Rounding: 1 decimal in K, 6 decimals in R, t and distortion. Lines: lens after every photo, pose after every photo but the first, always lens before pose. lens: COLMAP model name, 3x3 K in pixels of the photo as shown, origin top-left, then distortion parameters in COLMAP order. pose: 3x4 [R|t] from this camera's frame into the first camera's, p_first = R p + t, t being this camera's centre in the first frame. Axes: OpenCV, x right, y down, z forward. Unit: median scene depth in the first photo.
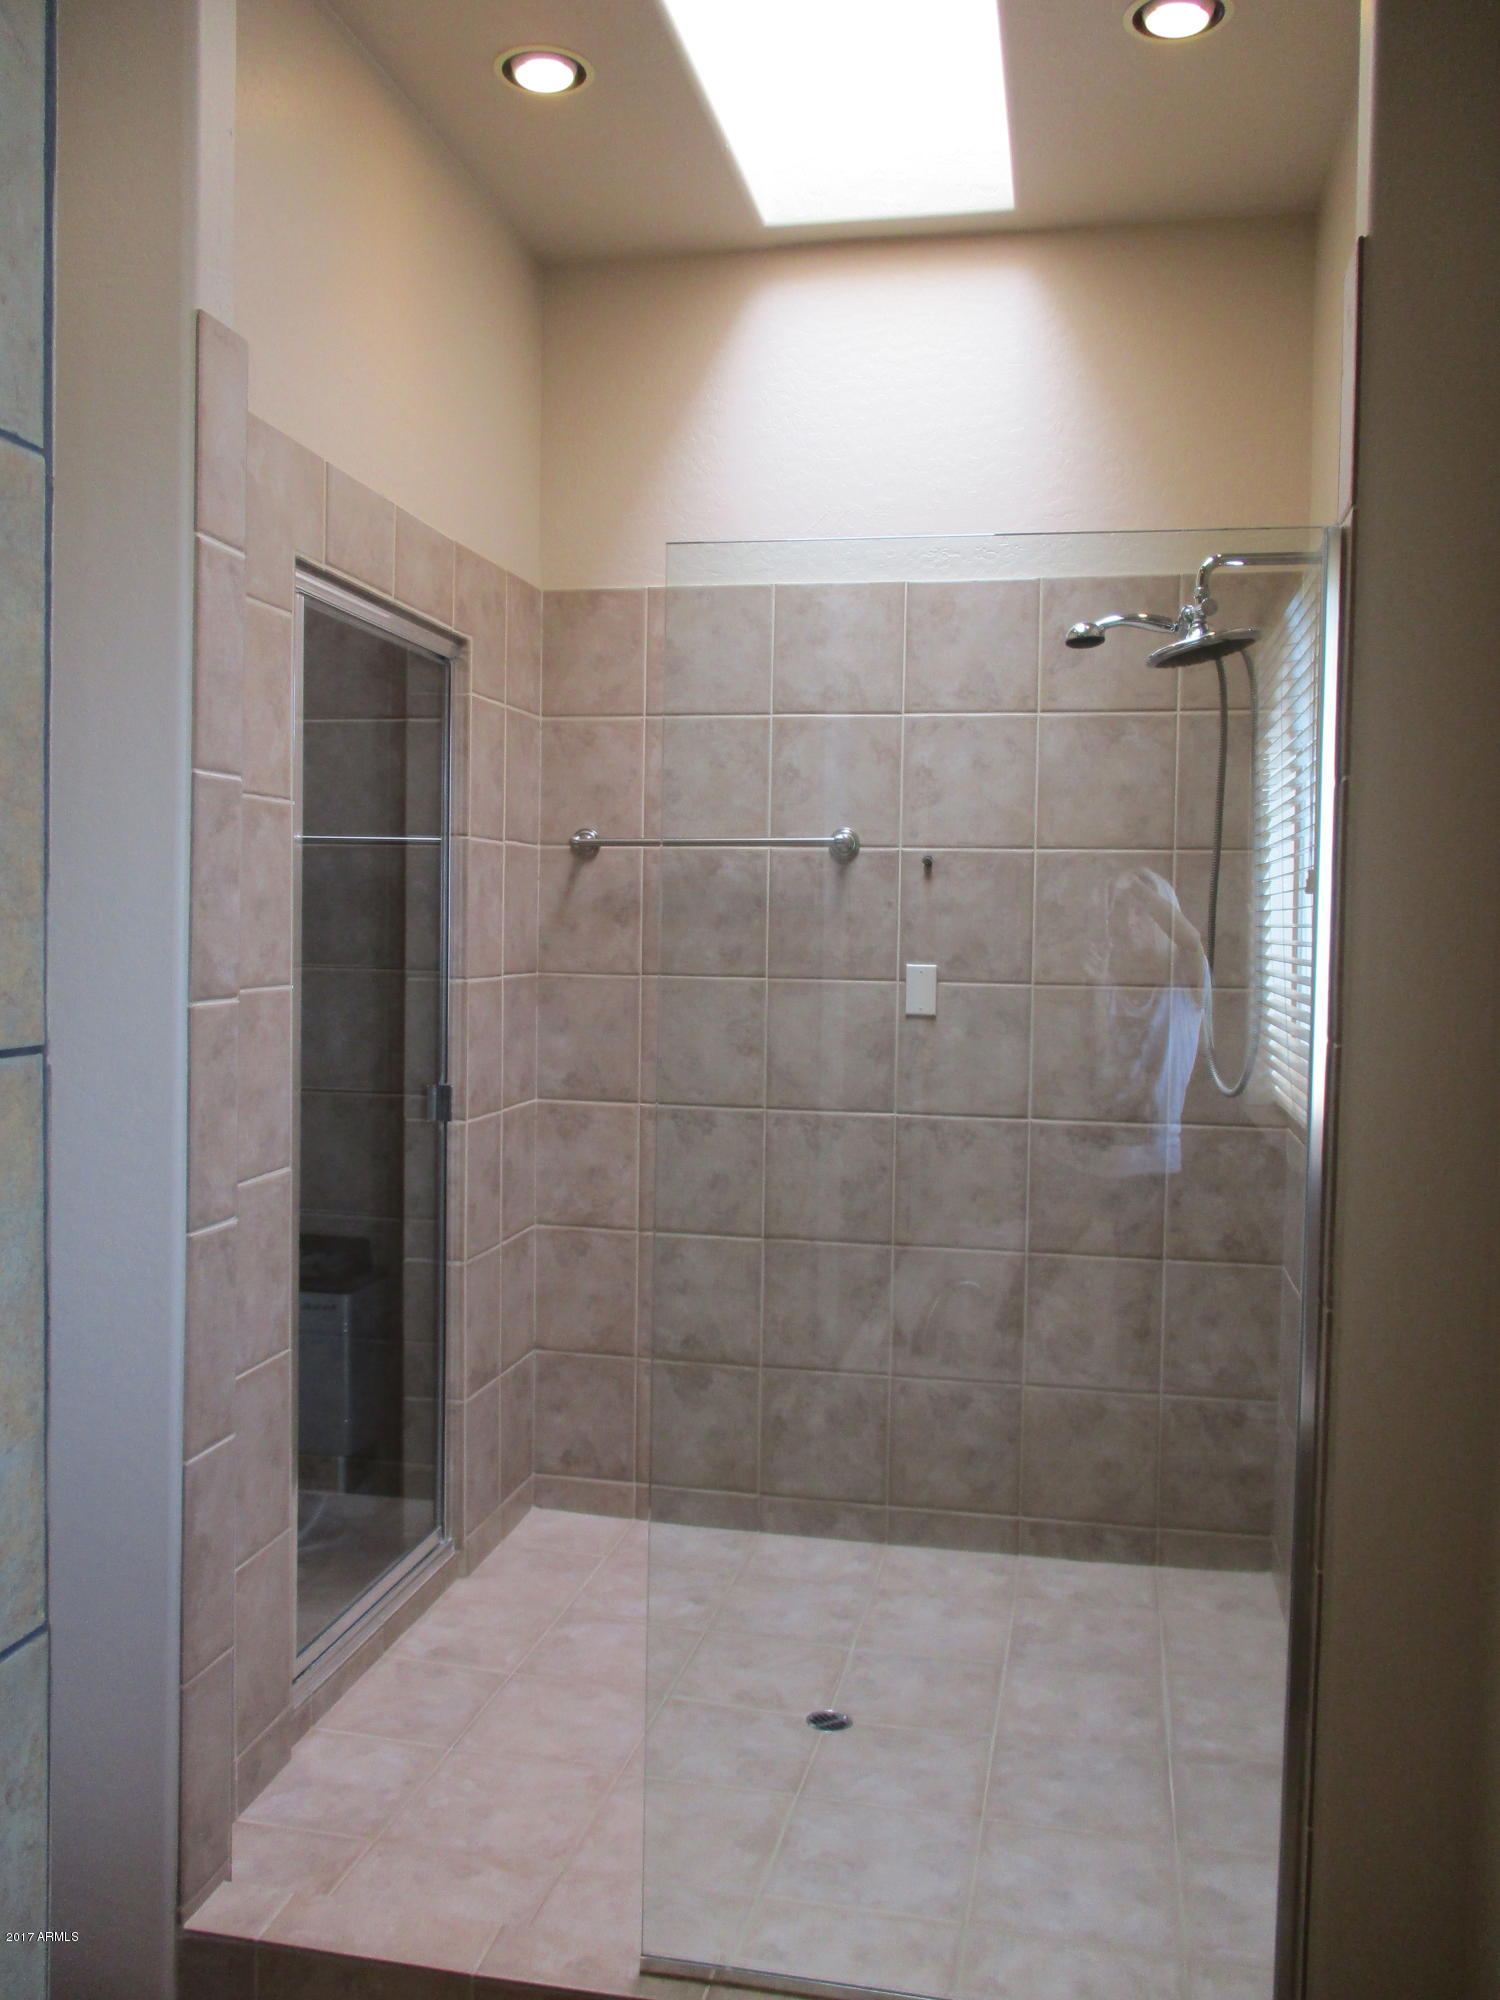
lens RADIAL K [[1673.9, 0, 746.3], [0, 1673.9, 999.4], [0, 0, 1]] dist [-0.013990, -0.002850]
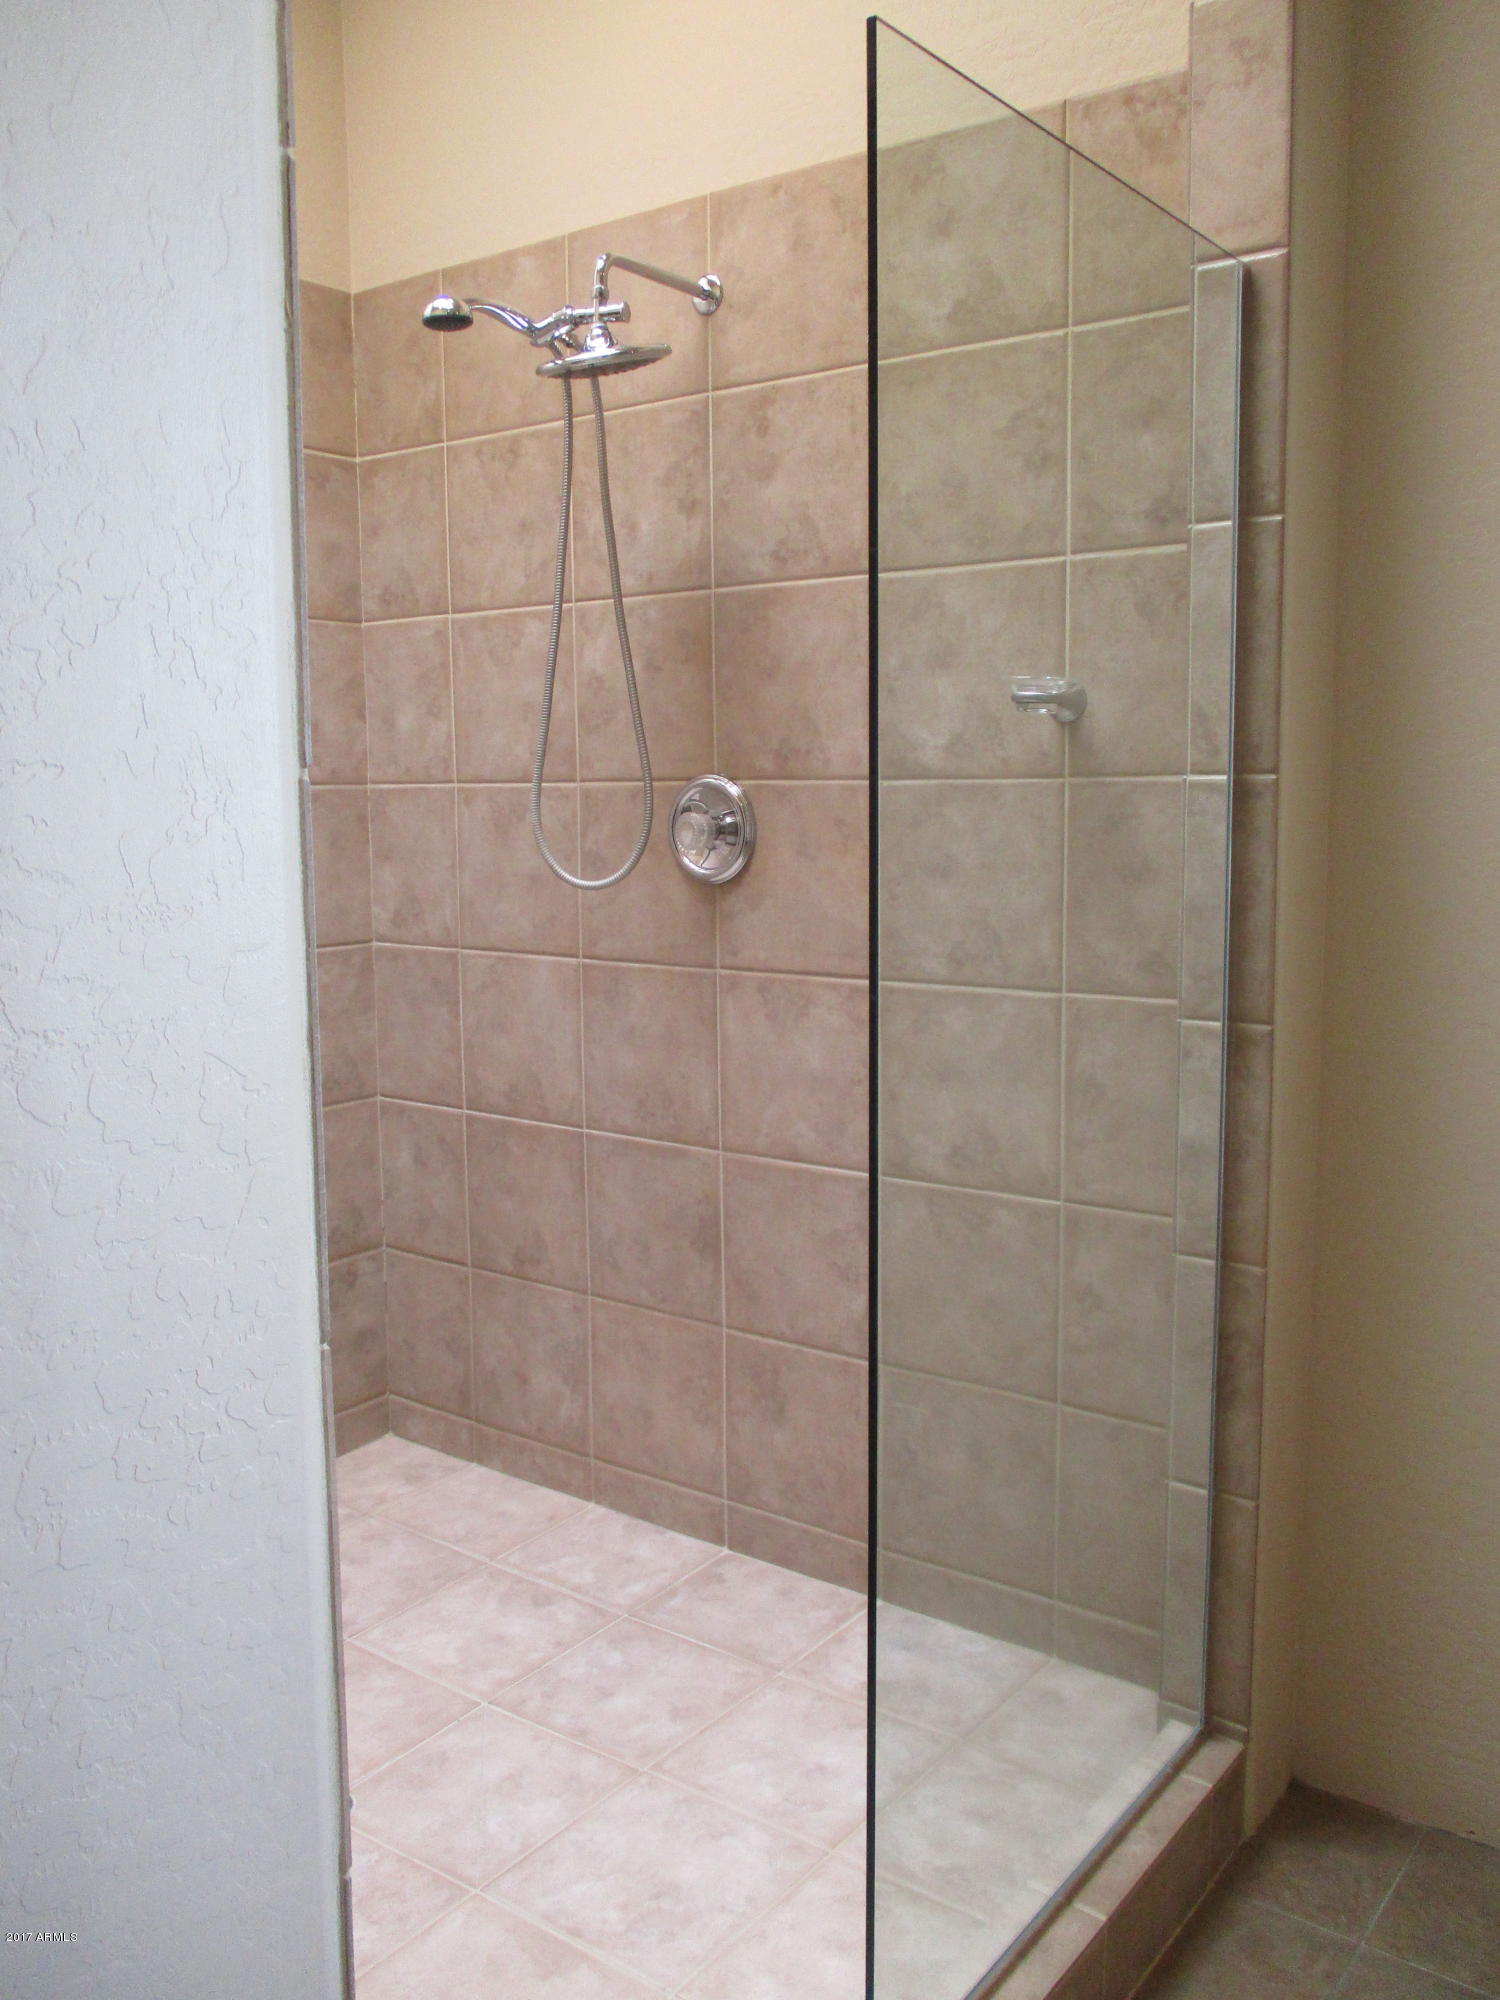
lens RADIAL K [[1673.9, 0, 747.8], [0, 1673.9, 995.5], [0, 0, 1]] dist [-0.013990, -0.002850]
pose [[0.426088, -0.137098, 0.894234, -0.484807], [0.060283, 0.990556, 0.123142, 0.009340], [-0.902671, 0.001438, 0.430328, 0.546804]]
